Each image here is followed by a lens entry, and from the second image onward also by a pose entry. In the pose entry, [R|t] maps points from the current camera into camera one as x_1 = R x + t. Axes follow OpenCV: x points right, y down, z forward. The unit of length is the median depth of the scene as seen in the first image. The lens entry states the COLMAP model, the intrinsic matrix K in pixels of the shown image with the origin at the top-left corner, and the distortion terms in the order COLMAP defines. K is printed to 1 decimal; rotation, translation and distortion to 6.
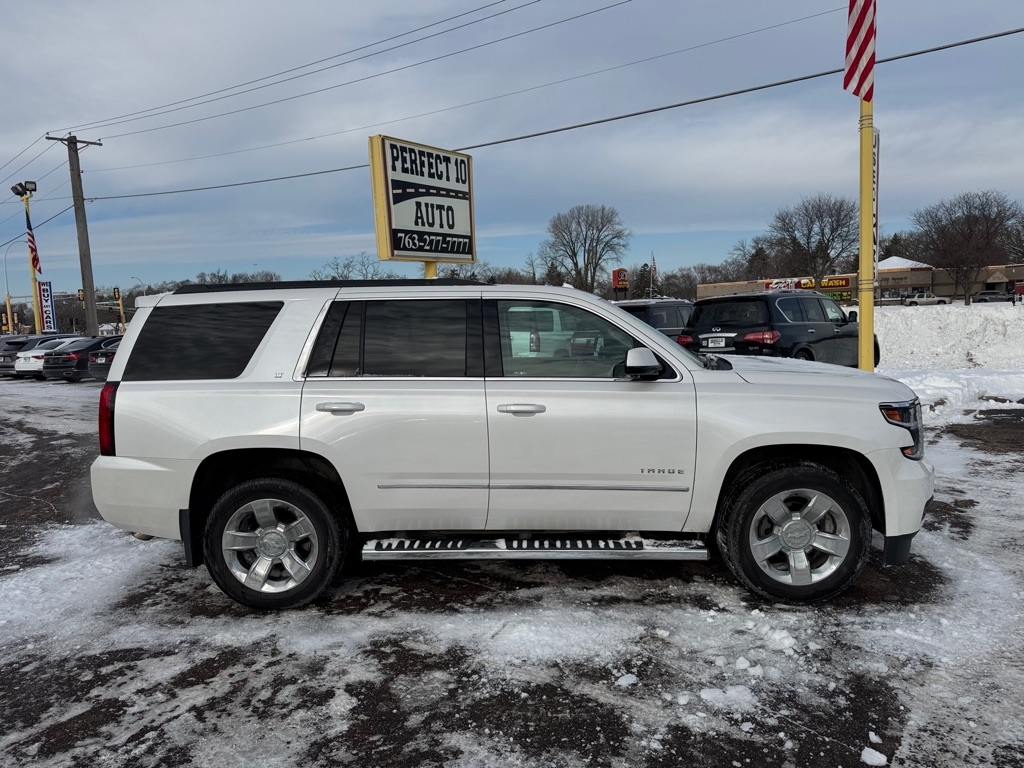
lens RADIAL K [[719.4, 0, 506.2], [0, 719.4, 380.9], [0, 0, 1]] dist [0.036684, -0.041856]
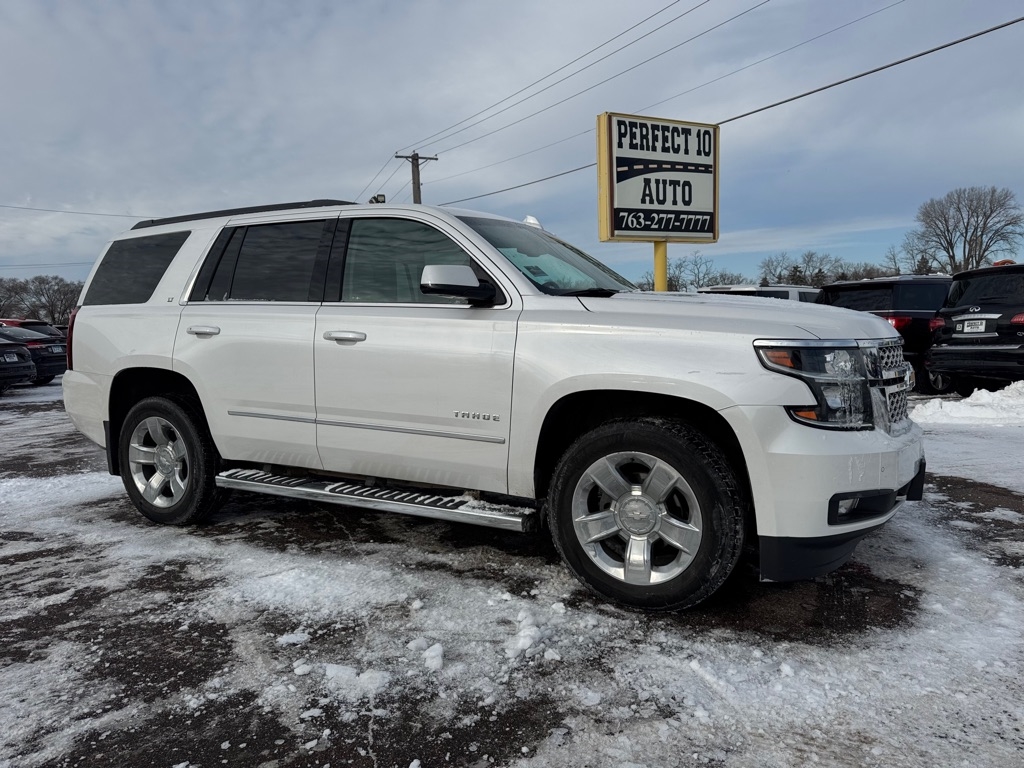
lens RADIAL K [[719.4, 0, 509.1], [0, 719.4, 382.5], [0, 0, 1]] dist [0.036684, -0.041856]
pose [[0.896338, 0.051622, -0.440357, 0.598898], [-0.051932, 0.998586, 0.011355, 0.074916], [0.440320, 0.012691, 0.897751, 0.281413]]
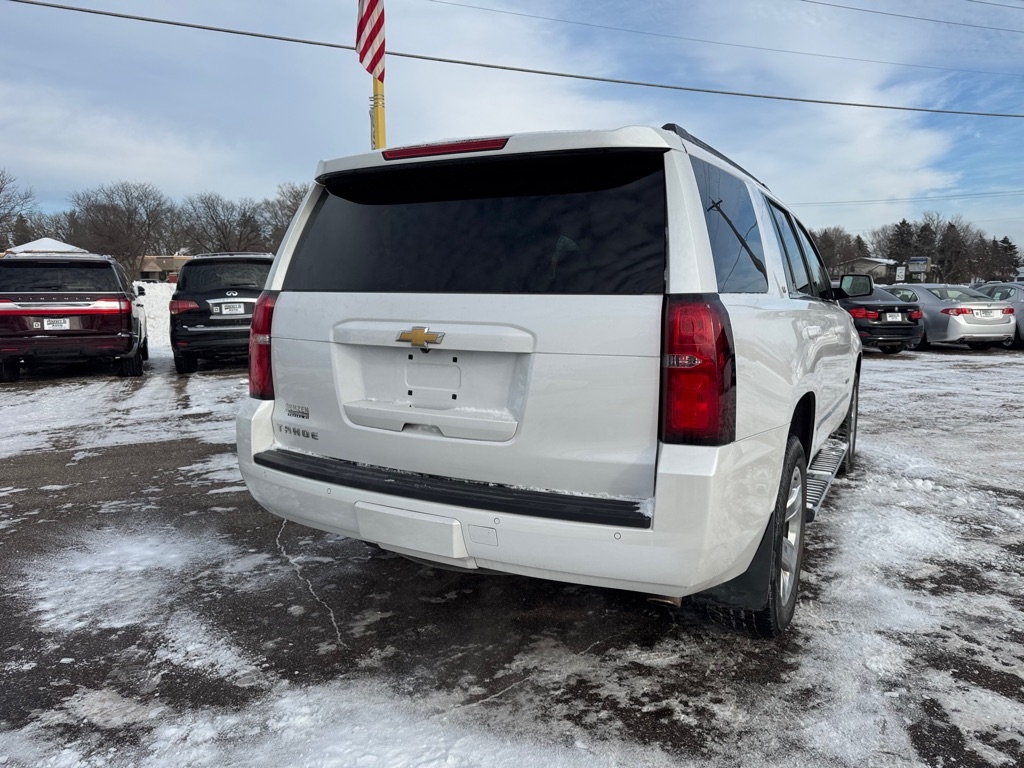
lens RADIAL K [[719.4, 0, 516.7], [0, 719.4, 385.9], [0, 0, 1]] dist [0.036684, -0.041856]
pose [[0.451876, -0.082913, 0.888220, -1.071592], [0.062585, 0.996165, 0.061149, 0.025630], [-0.889883, 0.027958, 0.455332, 0.927701]]
